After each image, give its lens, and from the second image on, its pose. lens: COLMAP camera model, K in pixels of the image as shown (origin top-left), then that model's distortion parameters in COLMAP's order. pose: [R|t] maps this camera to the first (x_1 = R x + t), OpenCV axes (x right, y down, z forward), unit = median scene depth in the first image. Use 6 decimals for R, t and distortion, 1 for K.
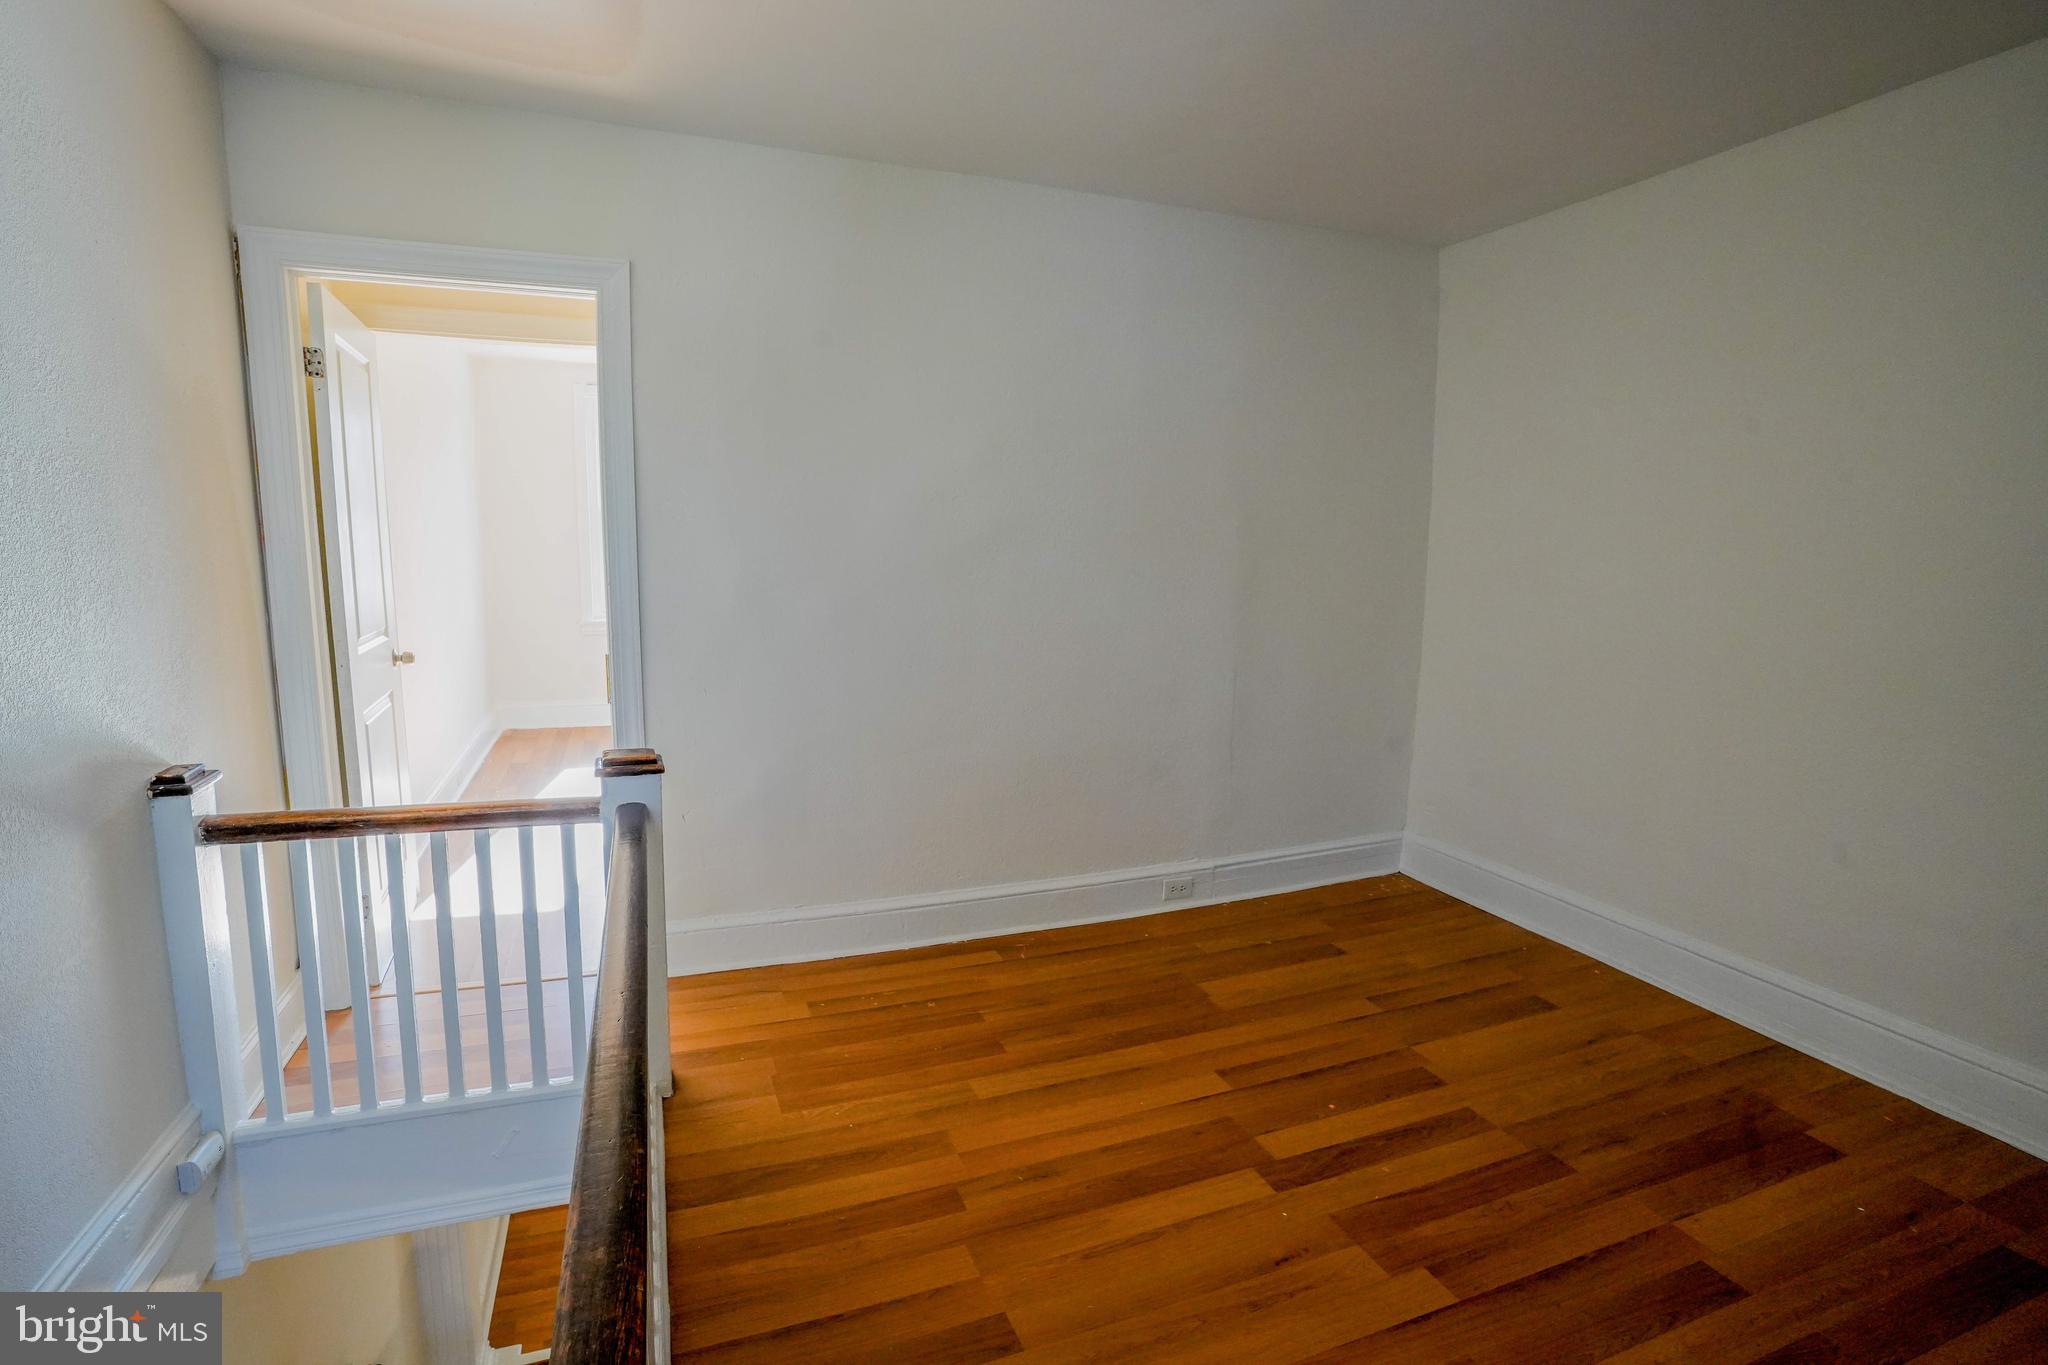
lens RADIAL K [[1004.4, 0, 1024.0], [0, 1004.4, 682.5], [0, 0, 1]] dist [-0.089150, 0.043061]
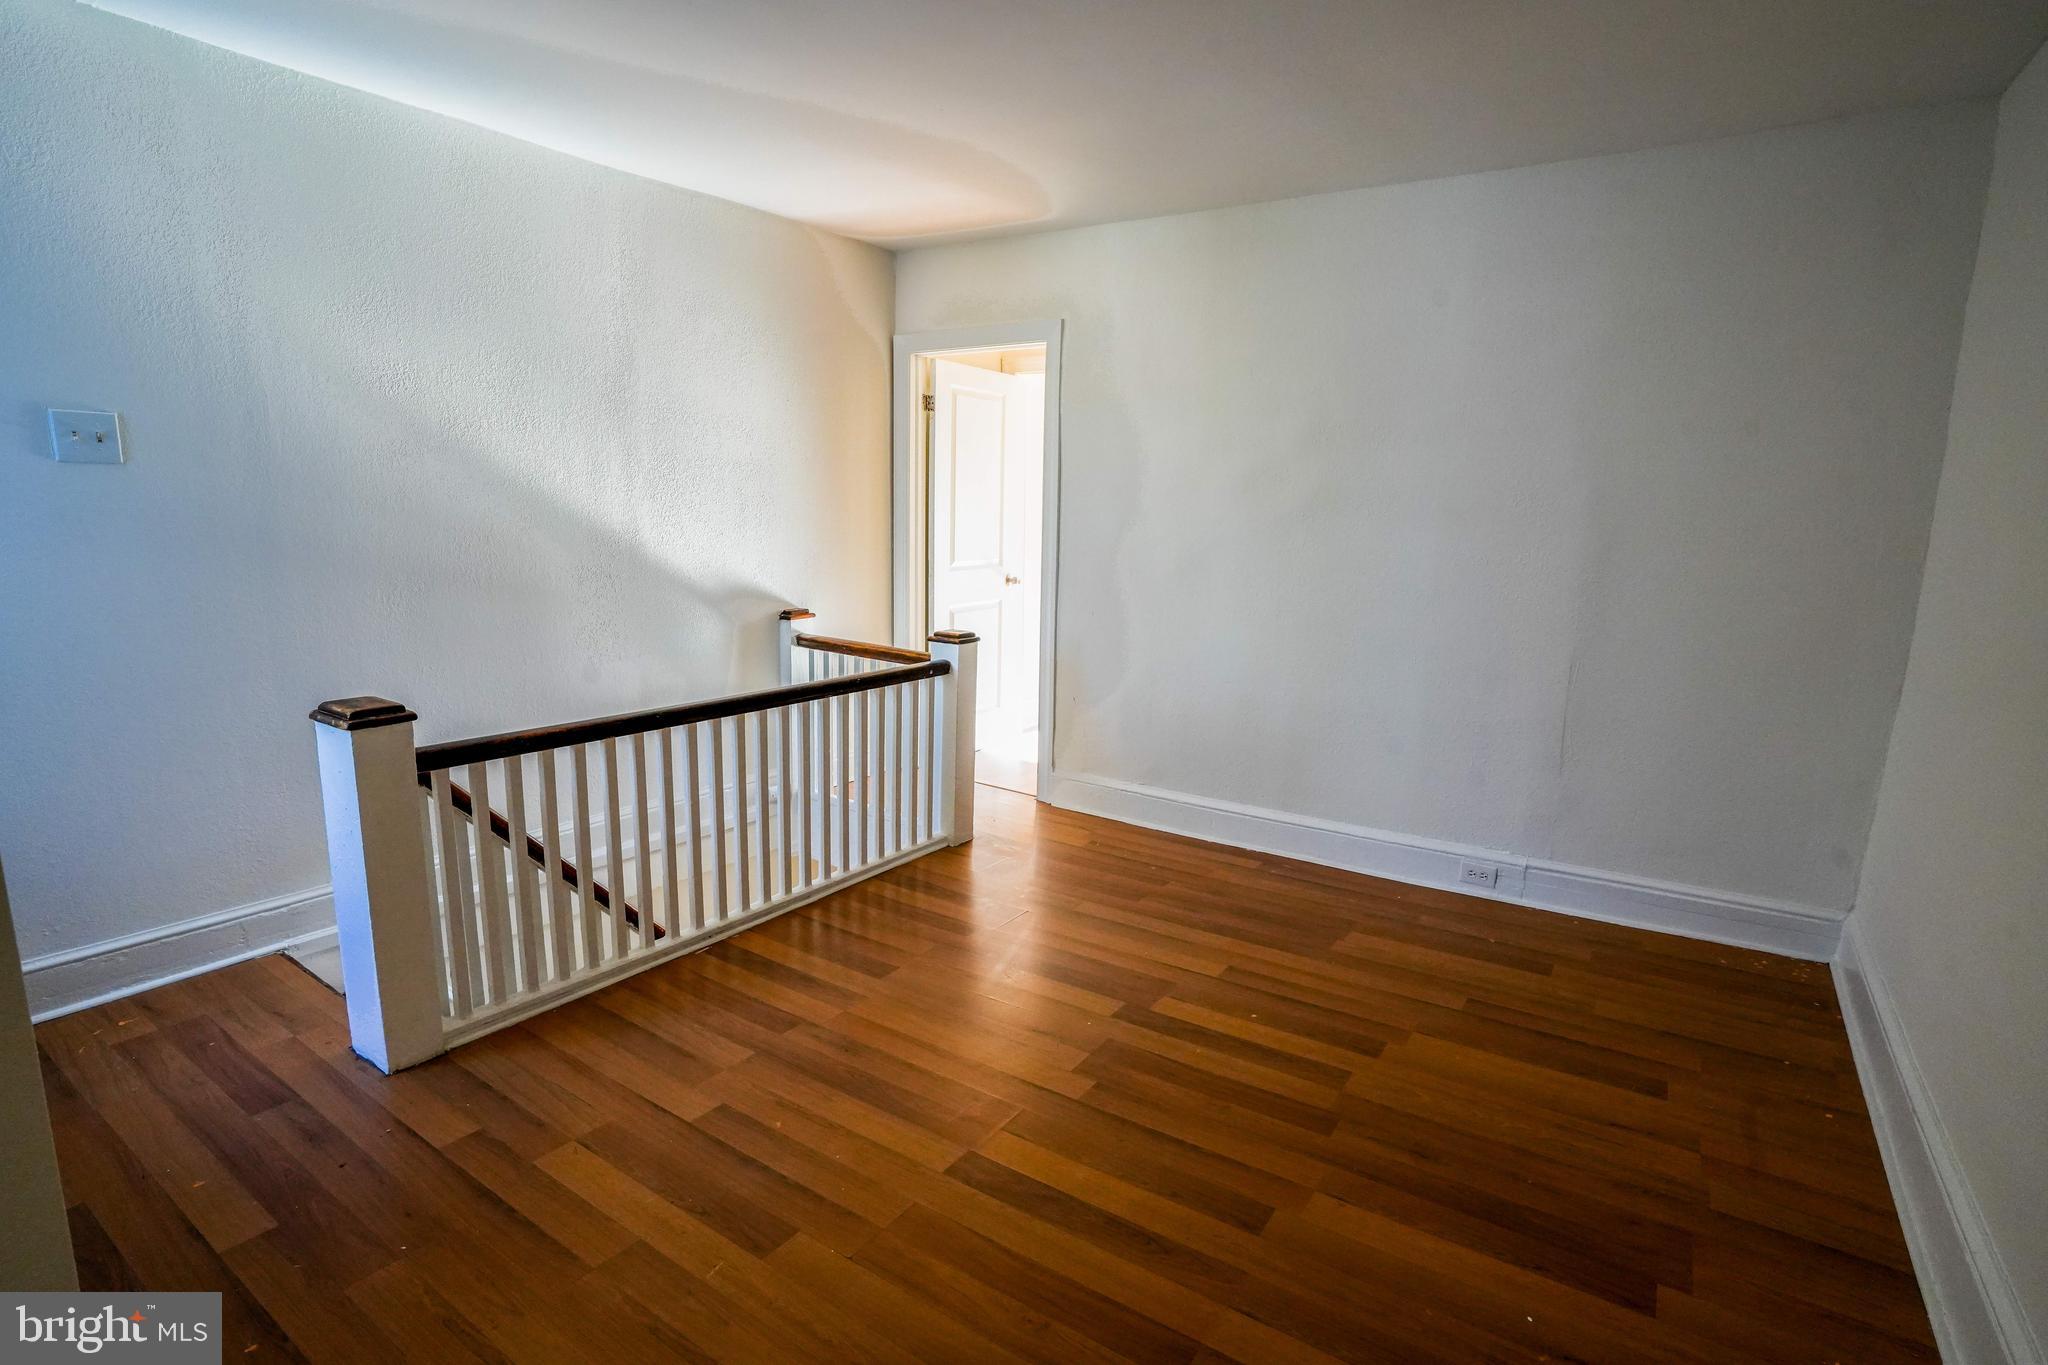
lens RADIAL K [[1004.4, 0, 1024.0], [0, 1004.4, 682.5], [0, 0, 1]] dist [-0.089150, 0.043061]
pose [[0.572141, 0.145011, -0.807234, 0.867807], [-0.131141, 0.987757, 0.084491, -0.001696], [0.809602, 0.057521, 0.584153, 0.095750]]
